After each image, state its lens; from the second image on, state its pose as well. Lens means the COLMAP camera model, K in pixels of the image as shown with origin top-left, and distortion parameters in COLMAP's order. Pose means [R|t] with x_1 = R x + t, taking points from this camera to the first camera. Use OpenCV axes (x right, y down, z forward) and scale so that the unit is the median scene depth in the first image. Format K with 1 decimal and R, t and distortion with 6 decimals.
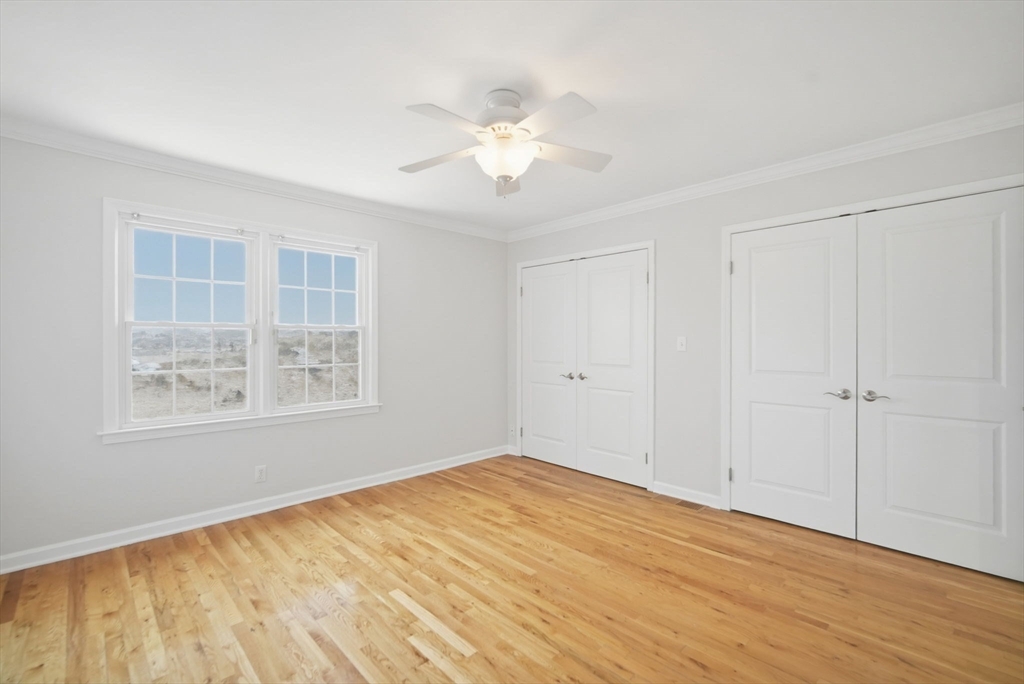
lens RADIAL K [[453.1, 0, 511.3], [0, 453.1, 337.4], [0, 0, 1]] dist [-0.009218, 0.004169]
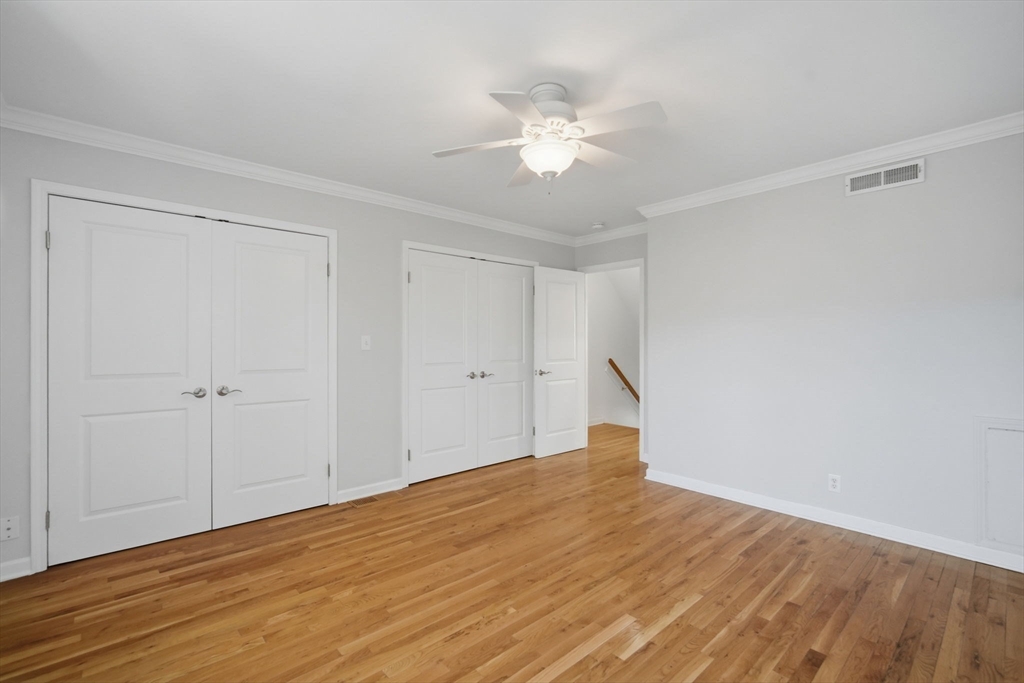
lens RADIAL K [[453.1, 0, 511.3], [0, 453.1, 336.9], [0, 0, 1]] dist [-0.009218, 0.004169]
pose [[0.038541, 0.011365, 0.999192, -0.763139], [-0.009123, 0.999898, -0.011021, 0.010966], [-0.999215, -0.008690, 0.038641, 0.780868]]
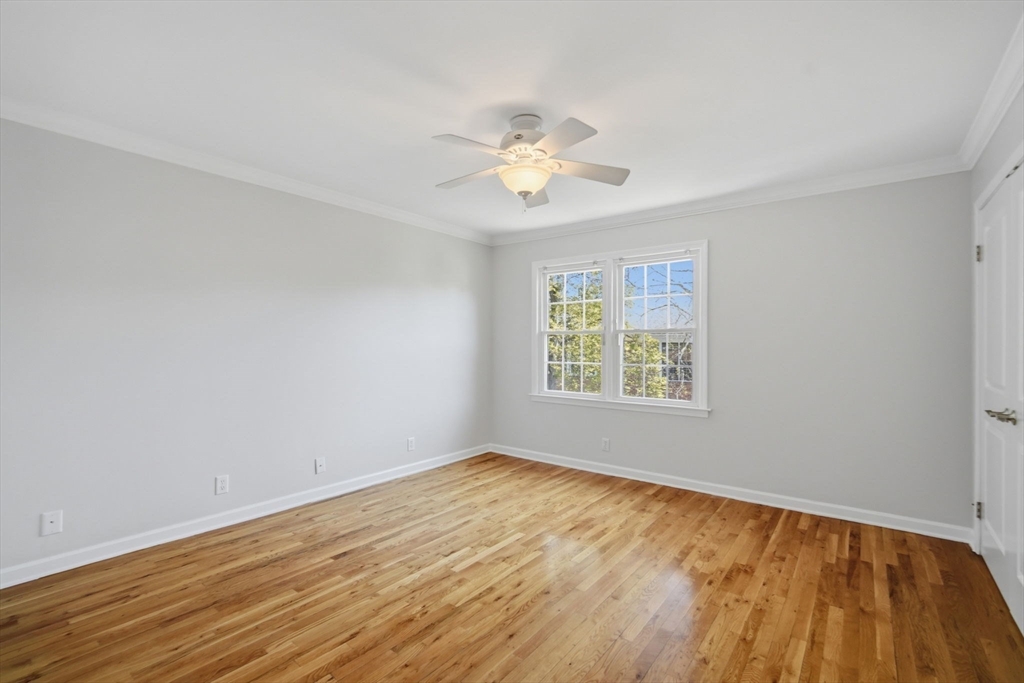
lens RADIAL K [[454.8, 0, 508.5], [0, 454.8, 340.2], [0, 0, 1]] dist [-0.009483, 0.004153]
pose [[0.140038, -0.009450, -0.990101, 0.807290], [0.004871, 0.999949, -0.008855, 0.009162], [0.990134, -0.003583, 0.140077, 0.602666]]
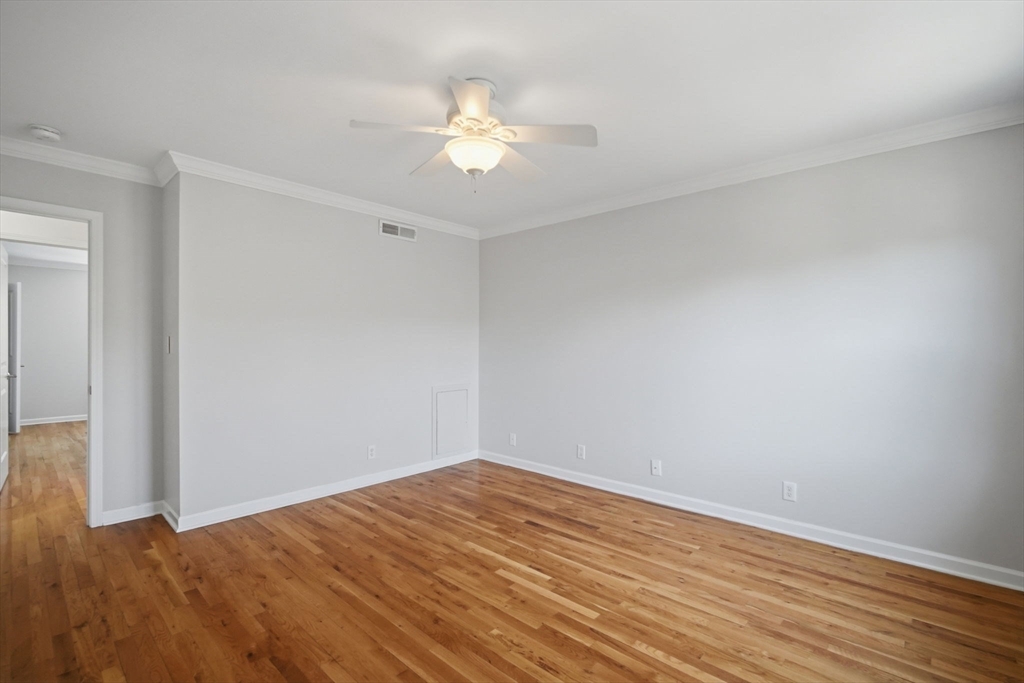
lens RADIAL K [[464.6, 0, 512.0], [0, 464.6, 341.5], [0, 0, 1]] dist [-0.008877, 0.000605]
pose [[-0.998078, -0.004209, -0.061832, -0.024998], [-0.003274, 0.999879, -0.015218, 0.017642], [0.061889, -0.014987, -0.997971, 1.492485]]
